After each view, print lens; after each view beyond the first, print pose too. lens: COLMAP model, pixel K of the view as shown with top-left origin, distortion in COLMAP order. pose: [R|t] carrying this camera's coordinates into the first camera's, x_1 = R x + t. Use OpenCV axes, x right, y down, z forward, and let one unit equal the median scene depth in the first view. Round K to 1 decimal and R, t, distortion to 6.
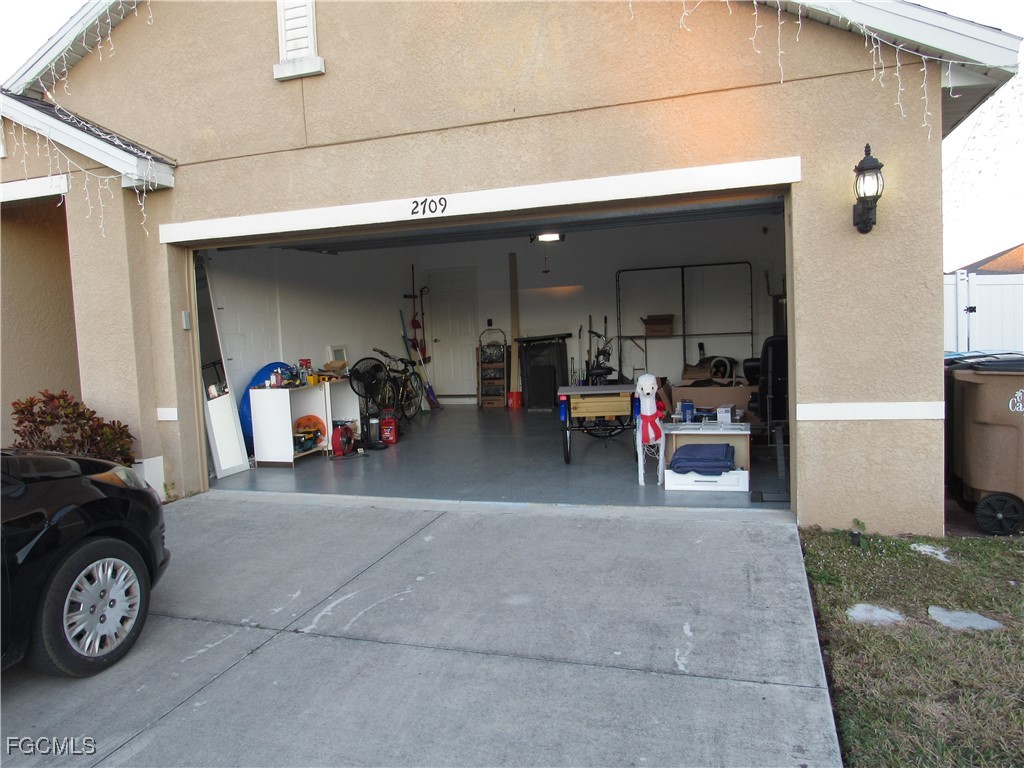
lens RADIAL K [[739.5, 0, 512.0], [0, 739.5, 384.0], [0, 0, 1]] dist [0.004933, 0.000543]
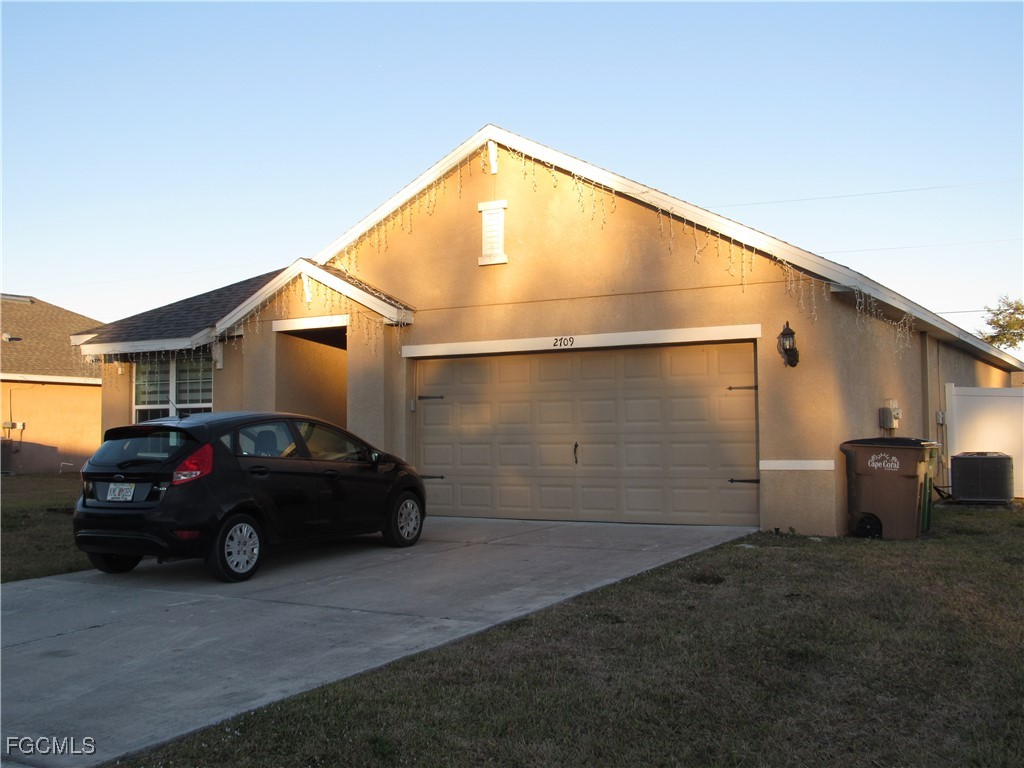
lens RADIAL K [[1145.8, 0, 514.8], [0, 1145.8, 379.3], [0, 0, 1]] dist [-0.046871, 0.040217]
pose [[0.978240, 0.025514, -0.205901, 0.319923], [-0.052537, 0.990528, -0.126863, 0.183206], [0.200714, 0.134920, 0.970315, -1.554258]]
